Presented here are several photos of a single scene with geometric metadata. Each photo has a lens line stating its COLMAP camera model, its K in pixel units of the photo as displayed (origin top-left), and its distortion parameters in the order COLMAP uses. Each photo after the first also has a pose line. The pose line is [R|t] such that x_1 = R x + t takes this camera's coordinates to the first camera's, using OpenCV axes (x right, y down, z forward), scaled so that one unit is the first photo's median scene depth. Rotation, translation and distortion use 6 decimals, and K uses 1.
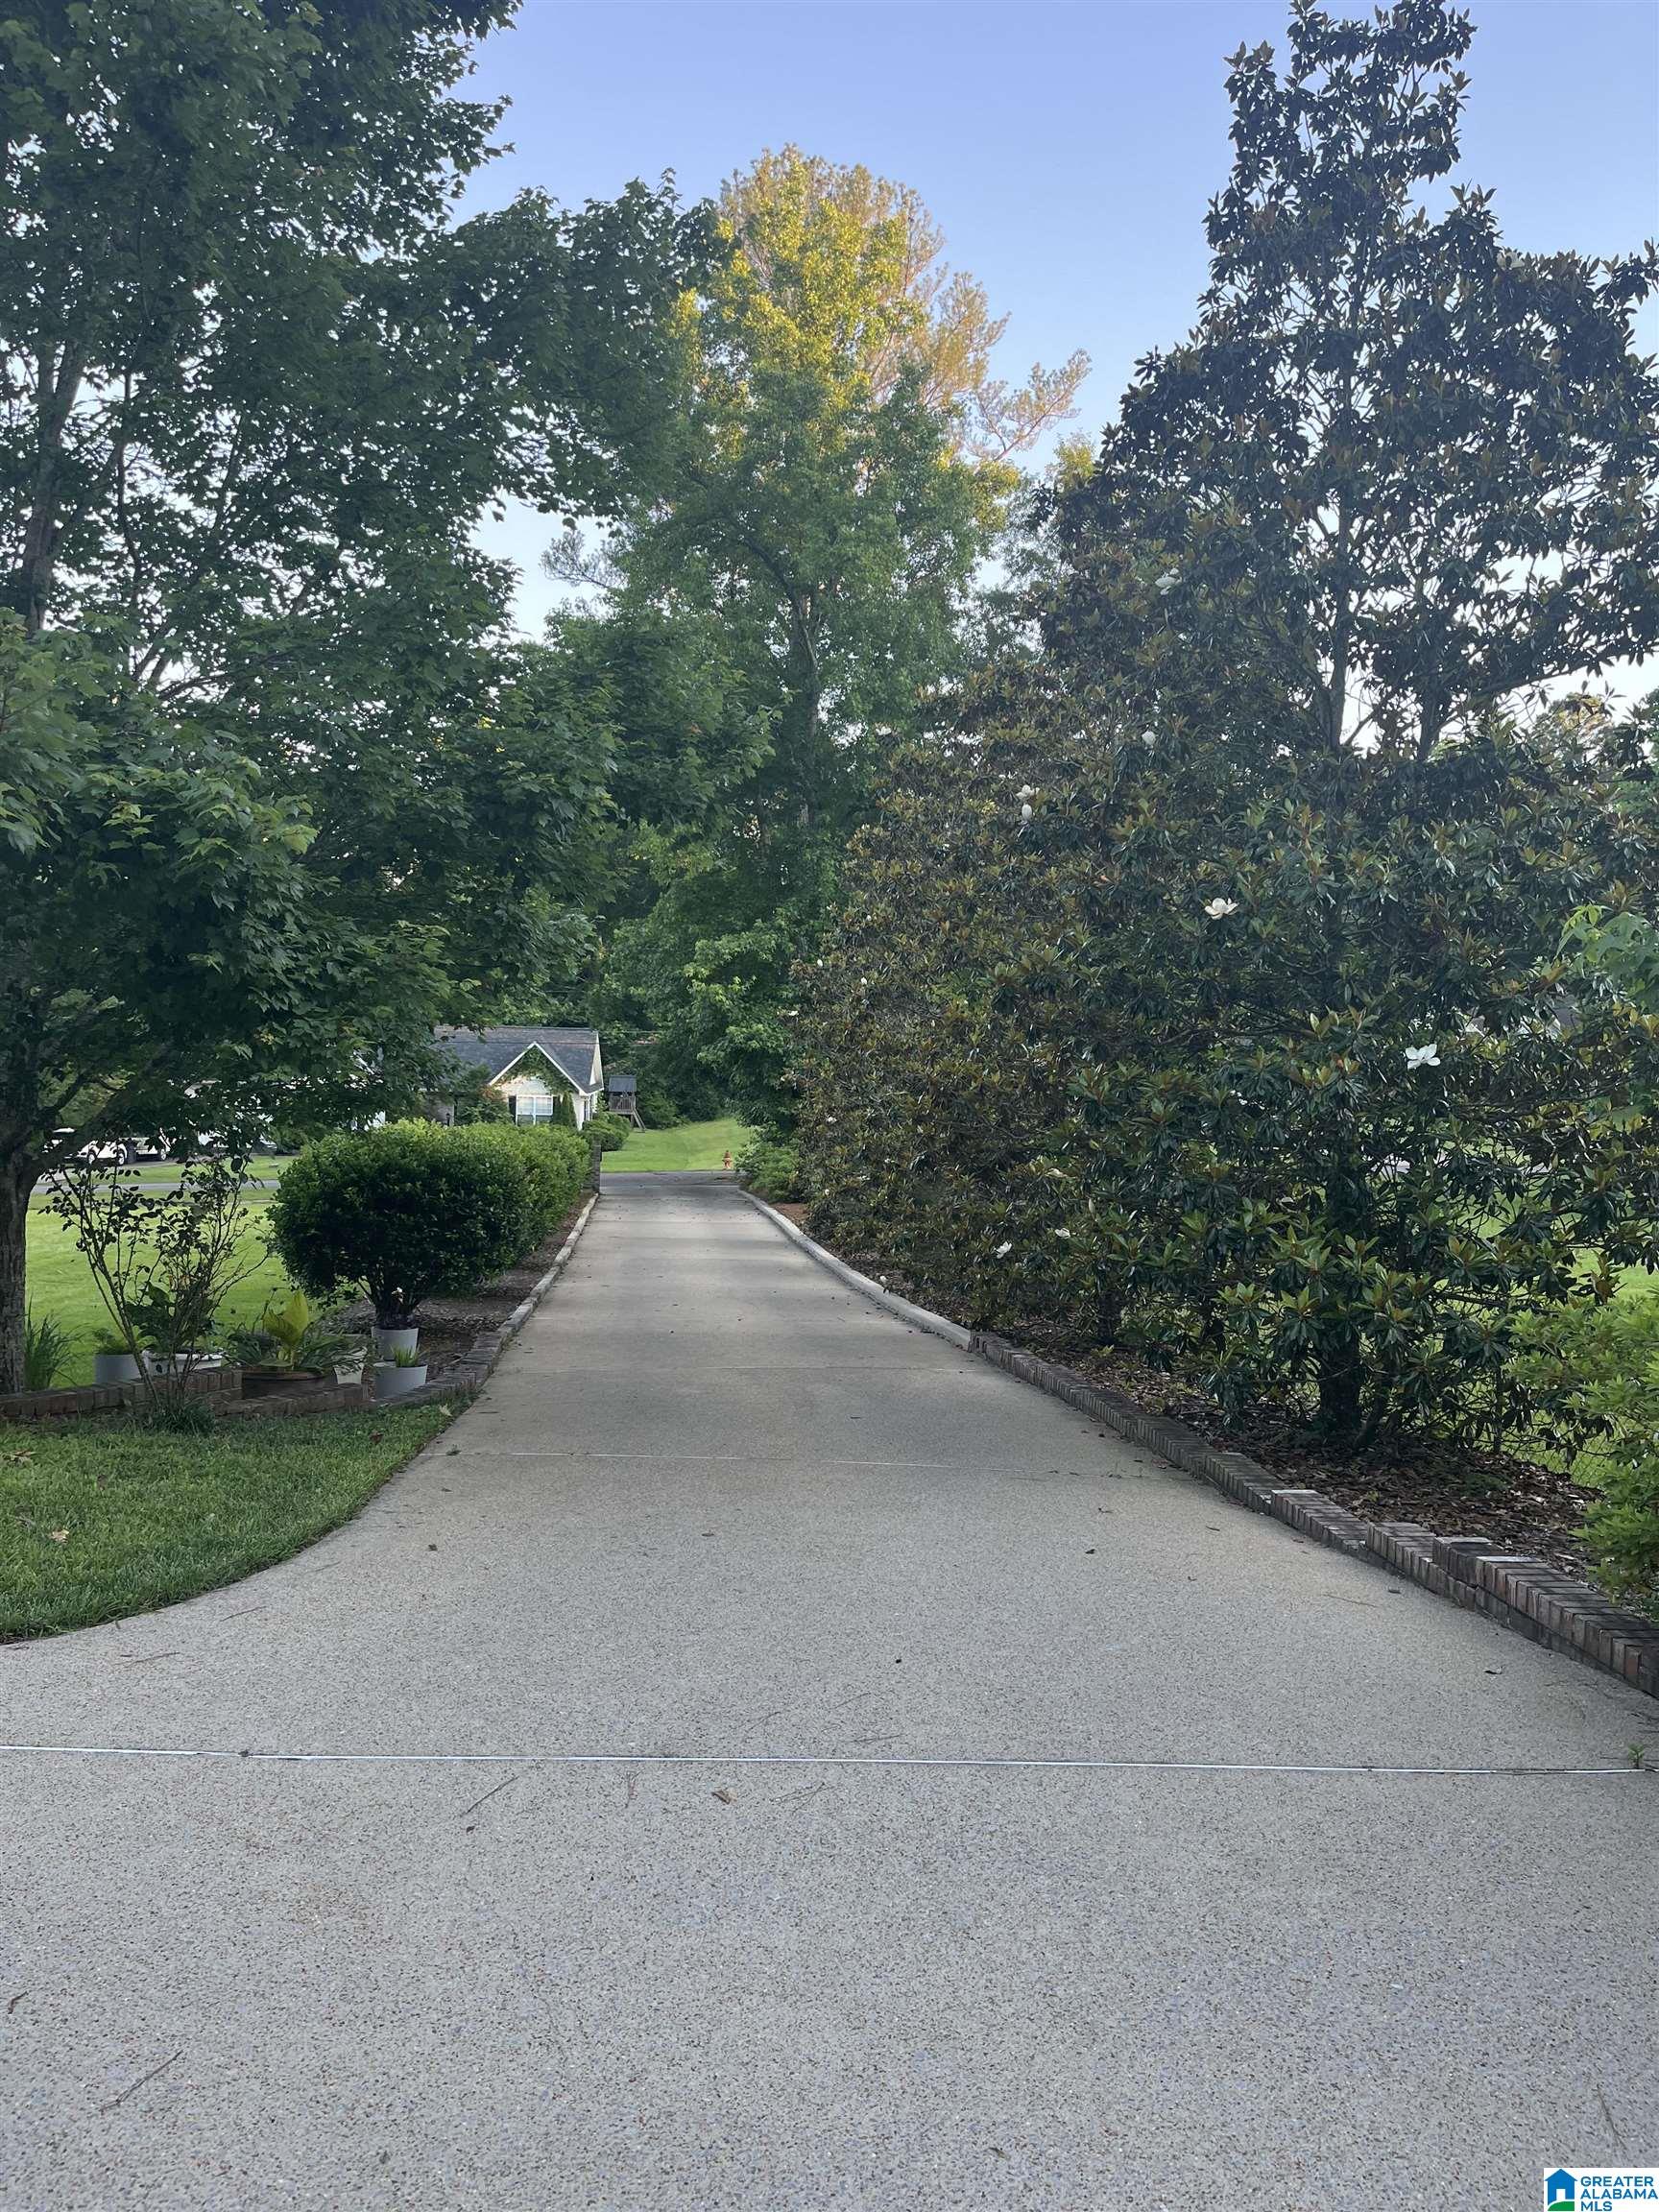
lens RADIAL K [[1673.9, 0, 847.3], [0, 1673.9, 1120.6], [0, 0, 1]] dist [0.071062, -0.091422]
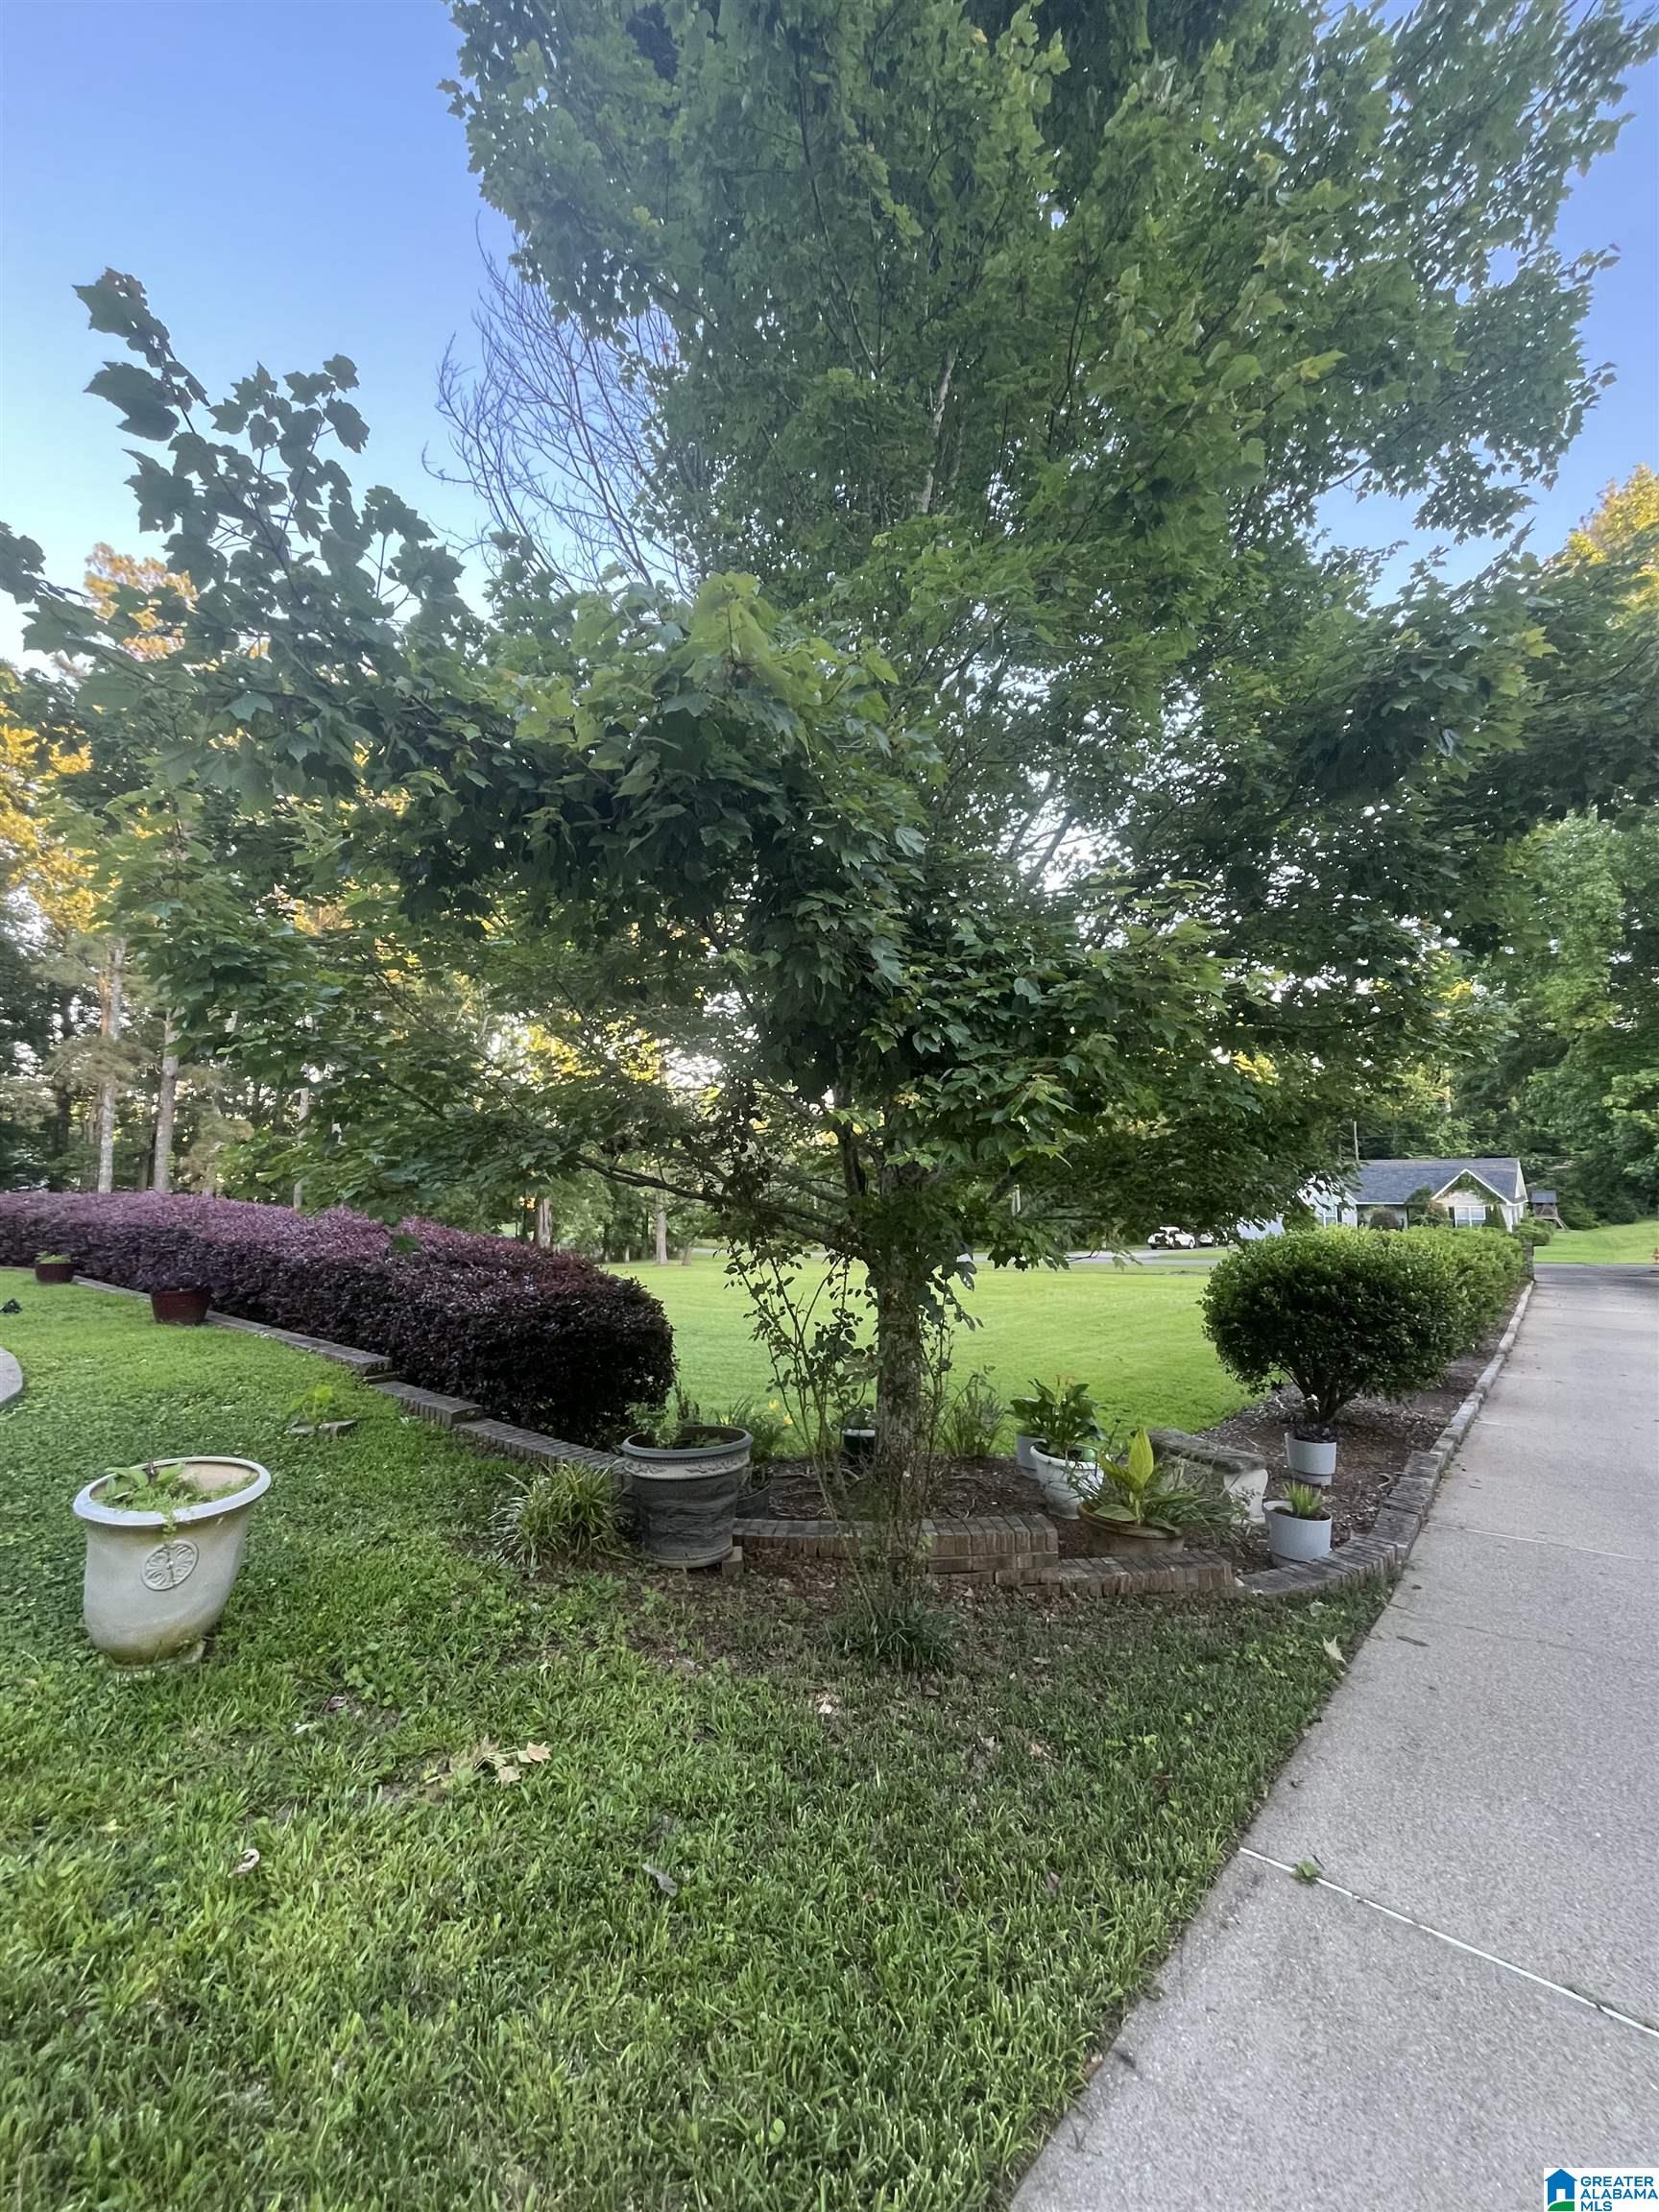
lens RADIAL K [[889.7, 0, 831.1], [0, 889.7, 1097.6], [0, 0, 1]] dist [-0.001665, -0.000238]
pose [[0.693608, -0.098489, -0.713588, -0.024473], [-0.002032, 0.990338, -0.138661, -0.000715], [0.720350, 0.097627, 0.686706, 0.143628]]
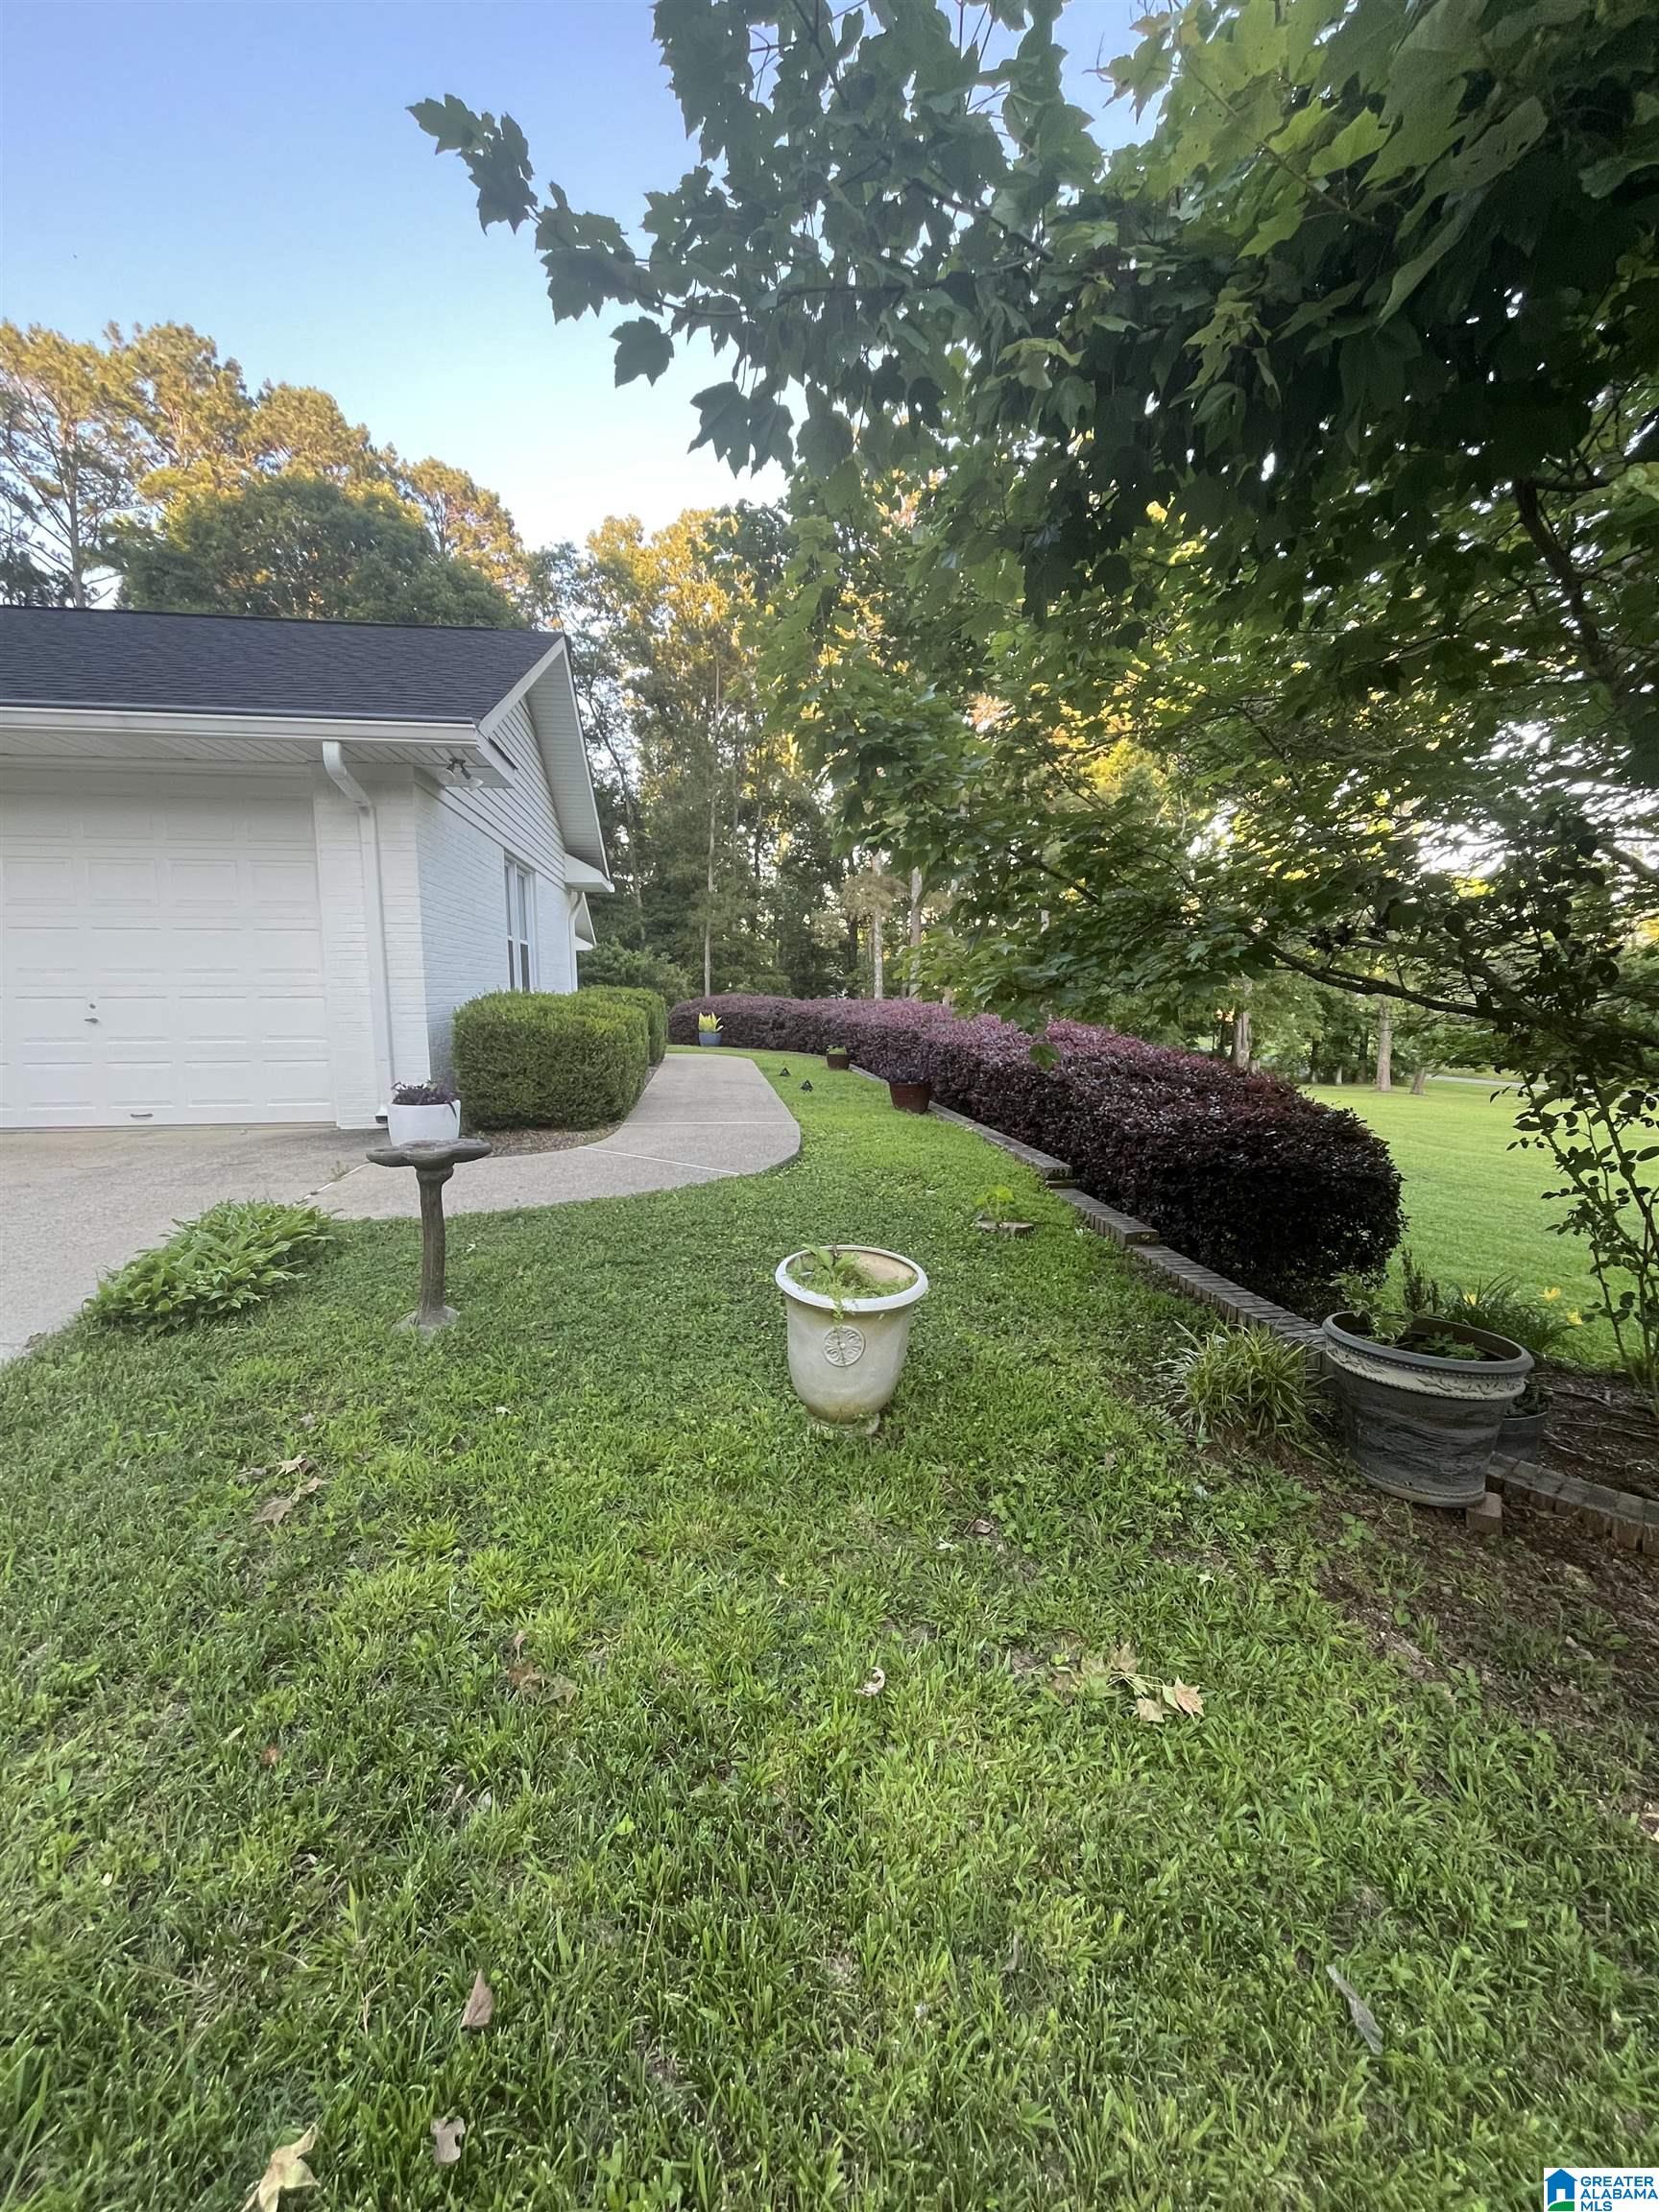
lens RADIAL K [[889.7, 0, 830.6], [0, 889.7, 1097.1], [0, 0, 1]] dist [-0.001665, -0.000238]
pose [[0.022668, 0.087248, -0.995929, -0.043272], [-0.038899, 0.995507, 0.086326, -0.000815], [0.998986, 0.036784, 0.025960, 0.154556]]
